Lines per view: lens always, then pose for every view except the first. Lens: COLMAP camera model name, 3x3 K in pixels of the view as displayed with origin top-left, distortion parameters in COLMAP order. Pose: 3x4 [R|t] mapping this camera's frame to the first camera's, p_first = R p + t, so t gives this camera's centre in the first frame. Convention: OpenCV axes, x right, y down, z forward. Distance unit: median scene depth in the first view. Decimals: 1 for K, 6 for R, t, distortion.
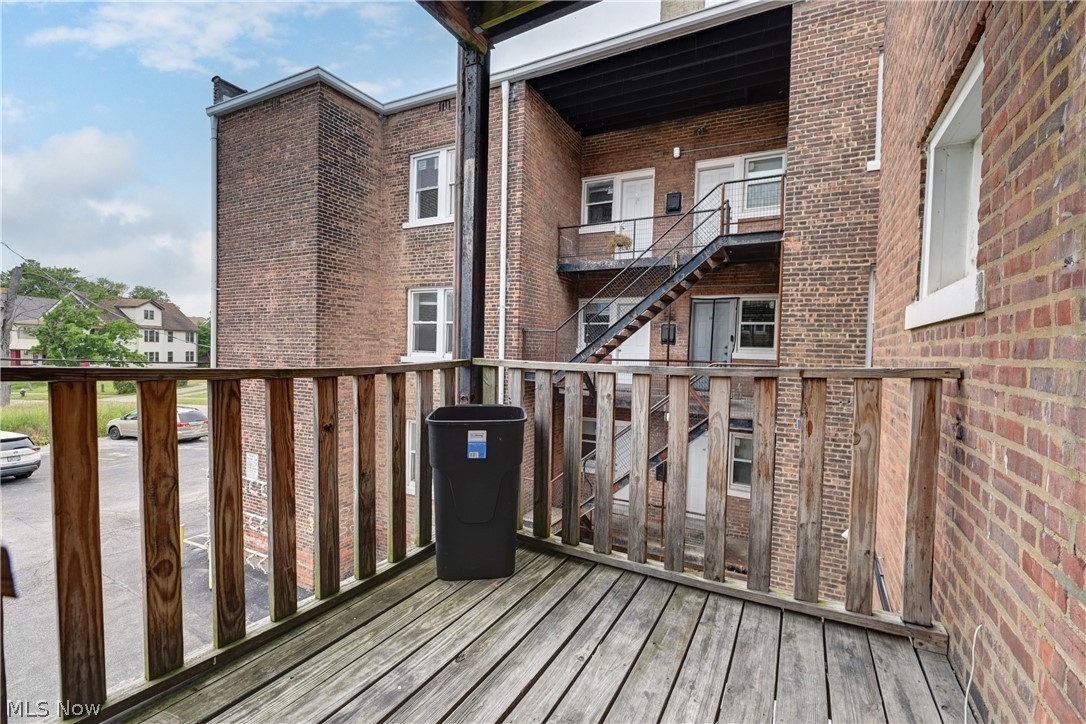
lens RADIAL K [[445.2, 0, 539.4], [0, 445.2, 358.9], [0, 0, 1]] dist [-0.007488, -0.000095]
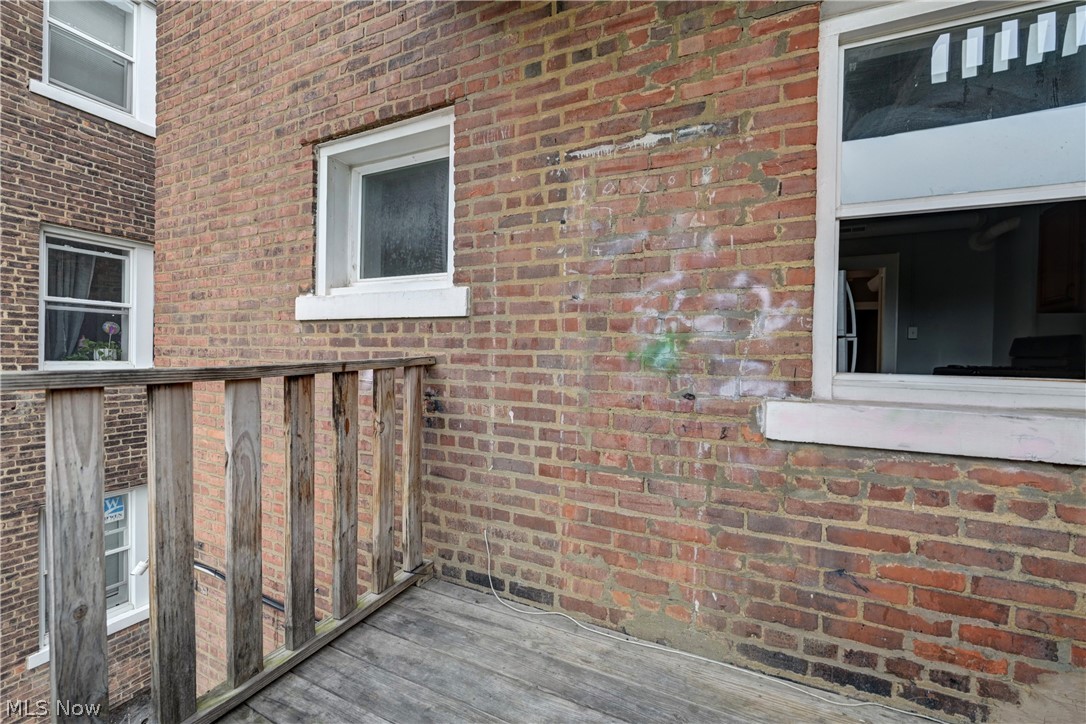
lens RADIAL K [[446.9, 0, 575.1], [0, 446.9, 359.3], [0, 0, 1]] dist [-0.008415, -0.000104]
pose [[-0.124323, -0.035433, 0.991609, -0.285301], [0.002310, 0.999349, 0.035999, -0.011589], [-0.992239, 0.006766, -0.124160, 0.516083]]
